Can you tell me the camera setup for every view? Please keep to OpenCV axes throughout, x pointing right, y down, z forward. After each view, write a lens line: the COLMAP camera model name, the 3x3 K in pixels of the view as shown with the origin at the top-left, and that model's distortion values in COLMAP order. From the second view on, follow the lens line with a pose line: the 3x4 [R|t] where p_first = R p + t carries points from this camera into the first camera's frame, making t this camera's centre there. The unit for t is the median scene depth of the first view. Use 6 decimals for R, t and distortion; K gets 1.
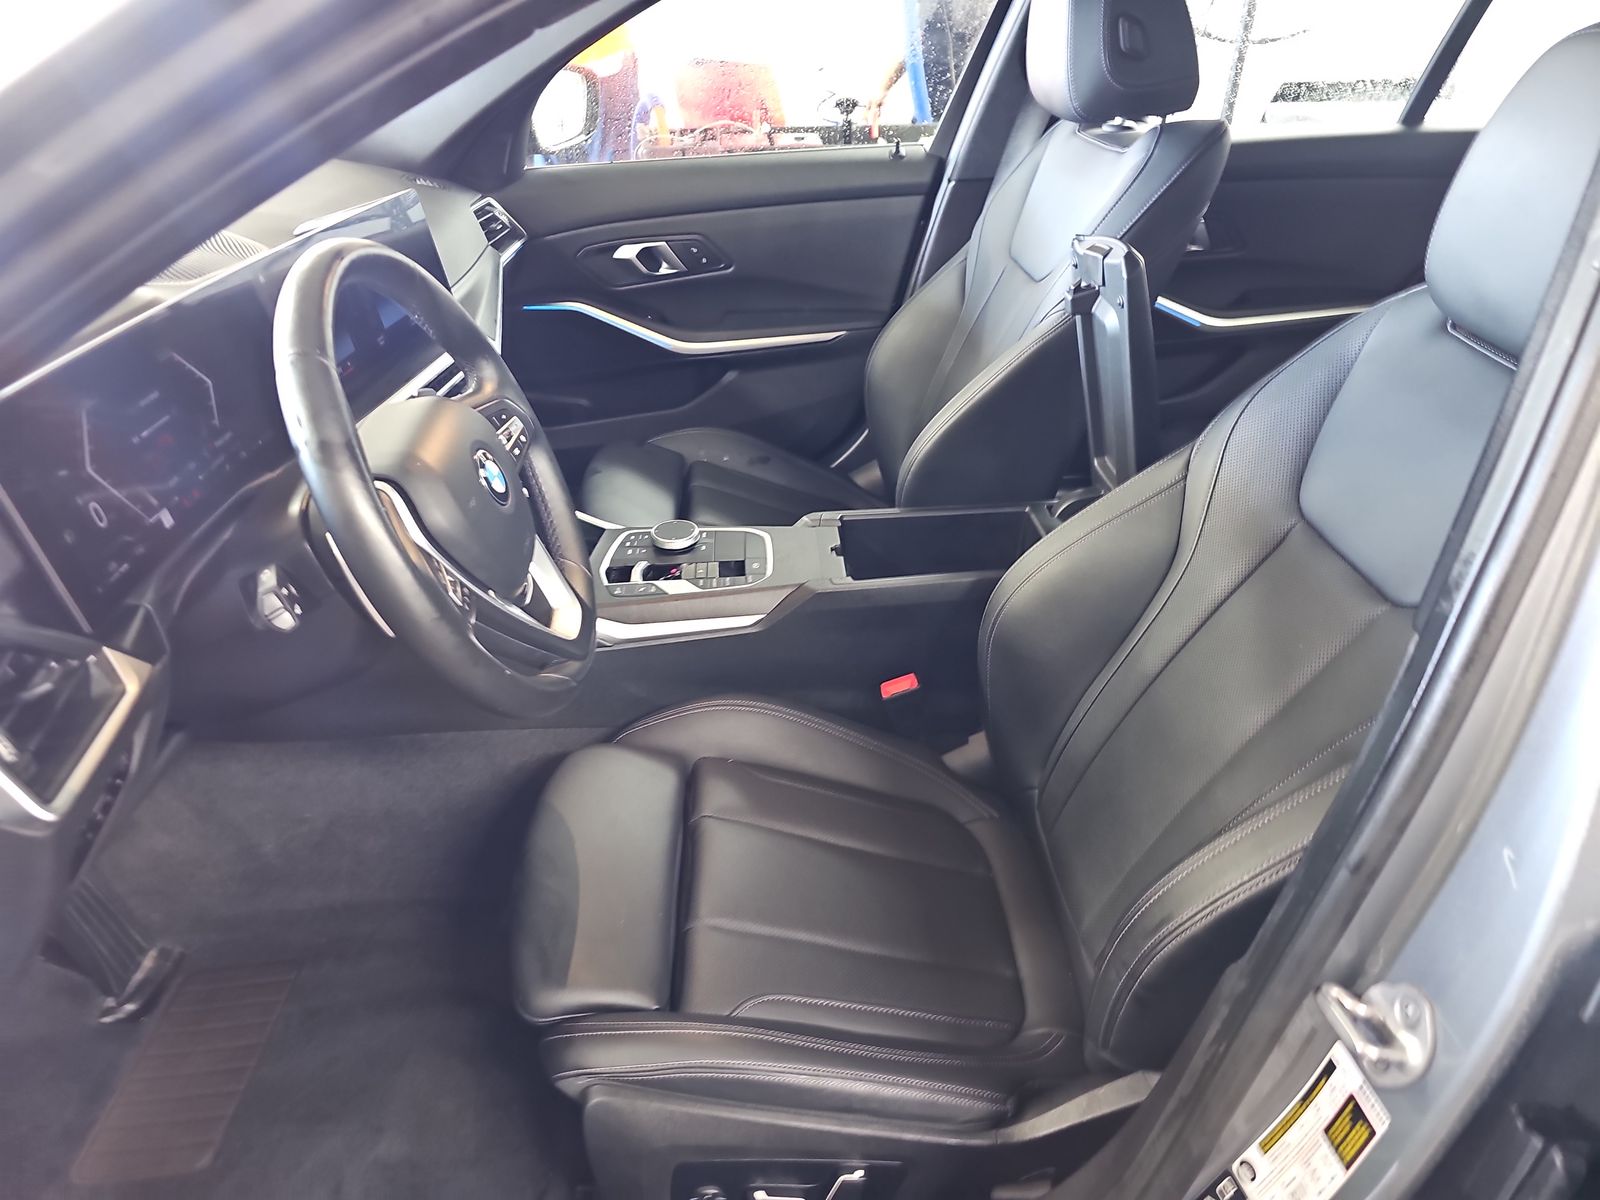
lens RADIAL K [[1092.9, 0, 800.0], [0, 1092.9, 600.0], [0, 0, 1]] dist [-0.002164, -0.002268]
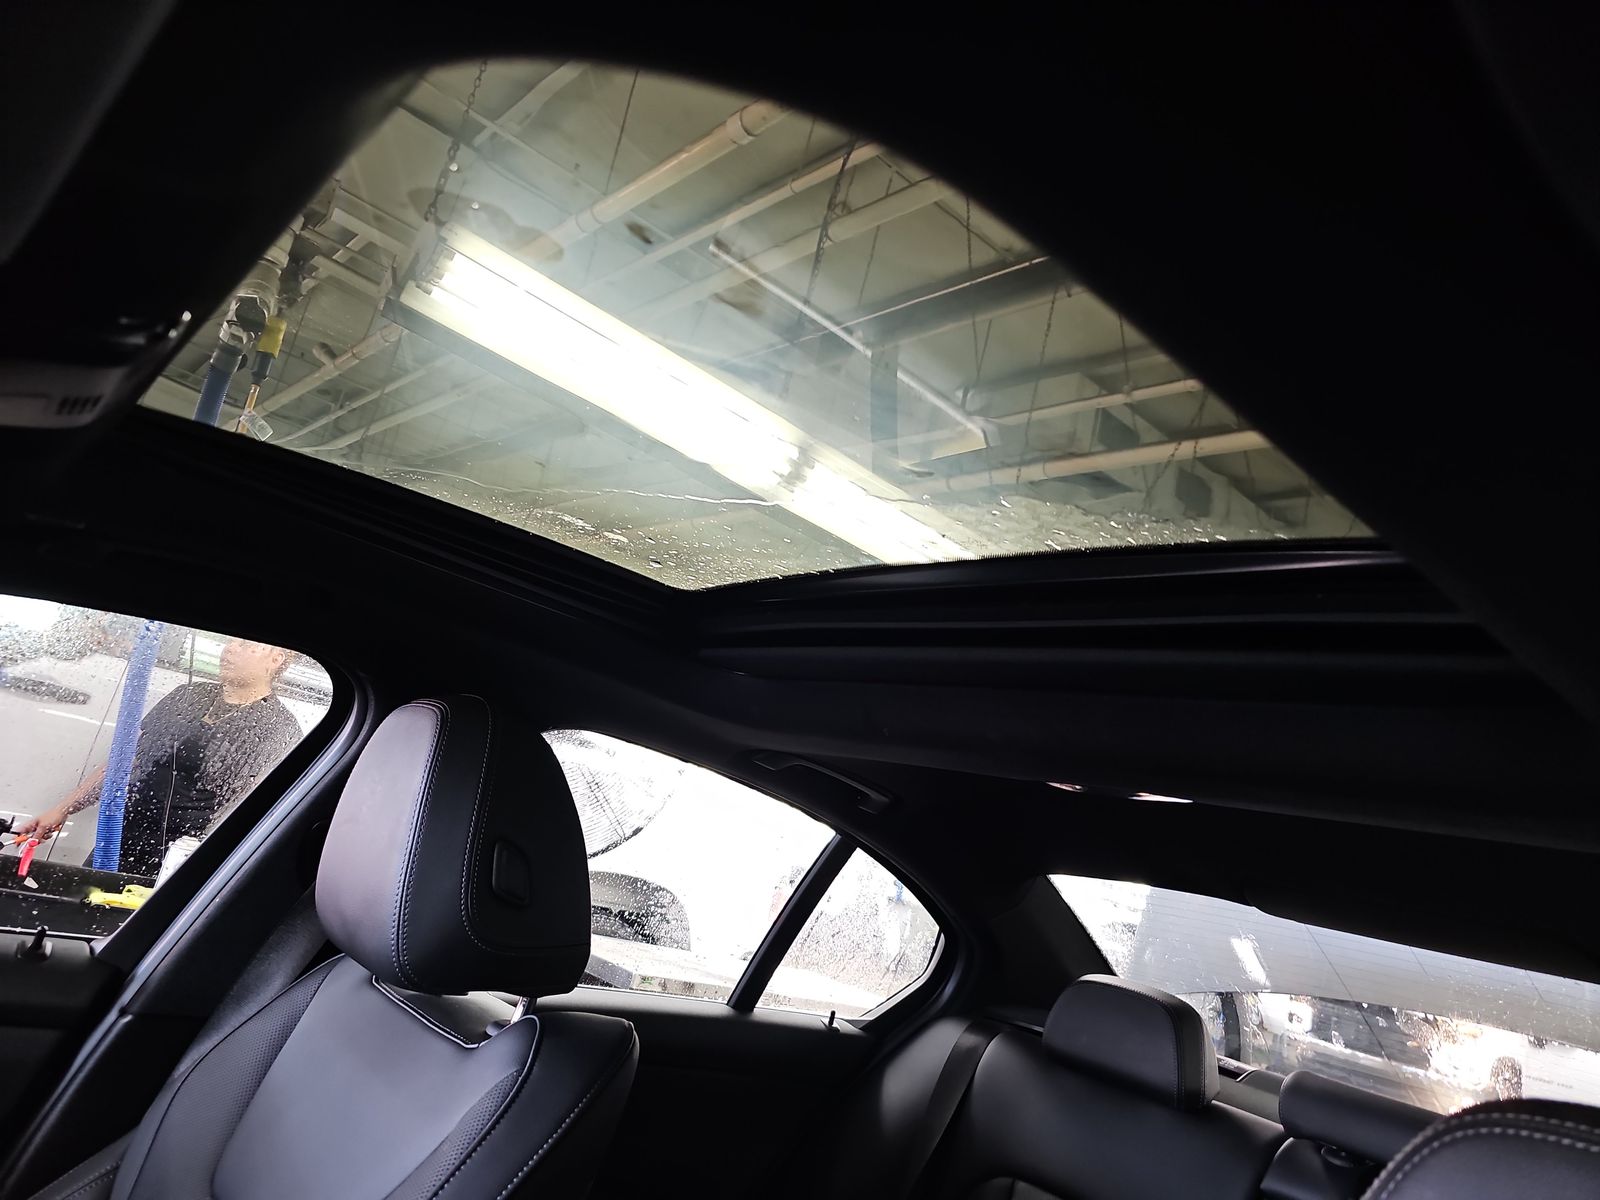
lens RADIAL K [[1092.9, 0, 800.0], [0, 1092.9, 600.0], [0, 0, 1]] dist [-0.002164, -0.002268]
pose [[0.771282, 0.330378, 0.544036, 0.025637], [0.083897, 0.794511, -0.601426, -0.174502], [-0.630940, 0.509512, 0.585074, 0.312555]]
